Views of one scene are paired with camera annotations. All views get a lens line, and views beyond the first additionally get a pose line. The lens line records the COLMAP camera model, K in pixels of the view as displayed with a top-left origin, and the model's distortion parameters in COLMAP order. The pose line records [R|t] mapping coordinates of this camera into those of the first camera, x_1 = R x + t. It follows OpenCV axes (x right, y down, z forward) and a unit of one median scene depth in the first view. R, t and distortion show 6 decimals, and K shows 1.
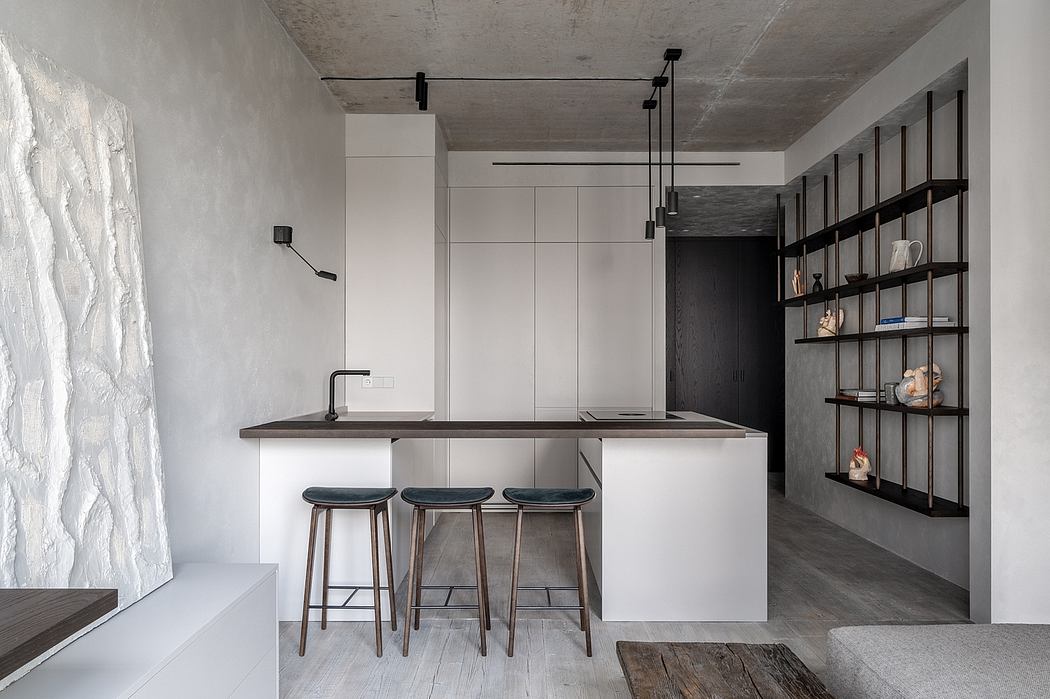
lens RADIAL K [[767.7, 0, 525.4], [0, 767.7, 351.4], [0, 0, 1]] dist [0.012560, 0.006882]
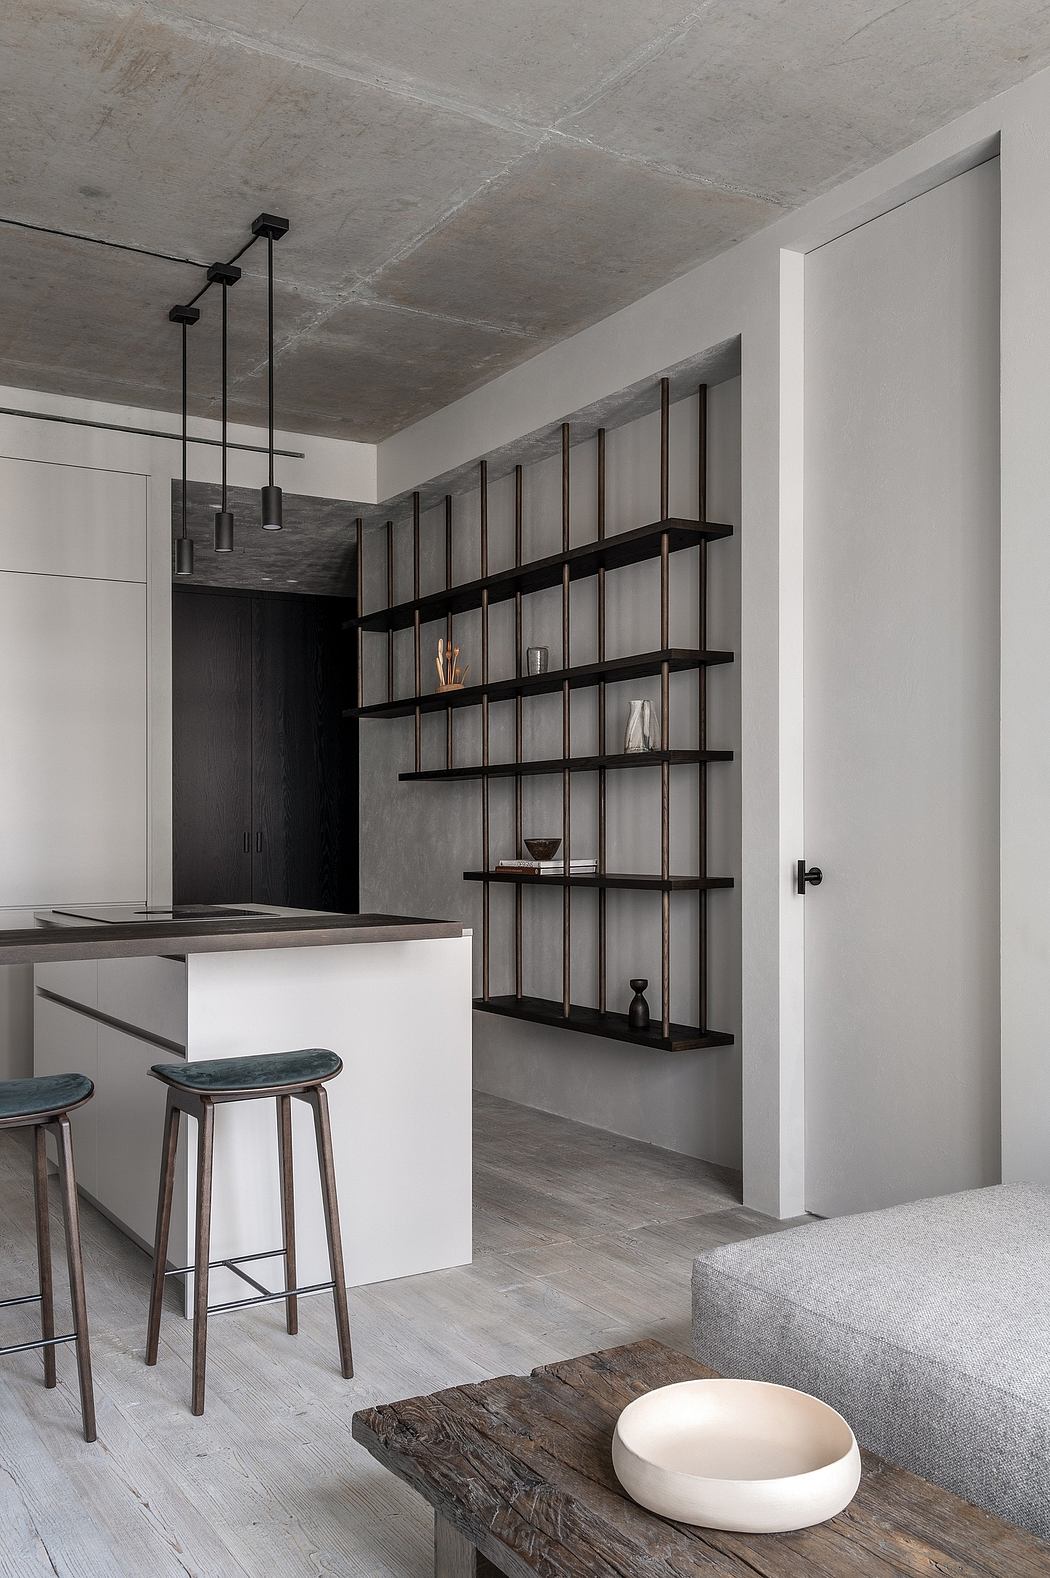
lens RADIAL K [[1392.1, 0, 525.6], [0, 1392.1, 795.5], [0, 0, 1]] dist [0.047486, -0.024793]
pose [[0.850605, 0.007102, 0.525756, -0.148684], [-0.002214, 0.999948, -0.009926, 0.014077], [-0.525800, 0.007280, 0.850577, 0.078845]]
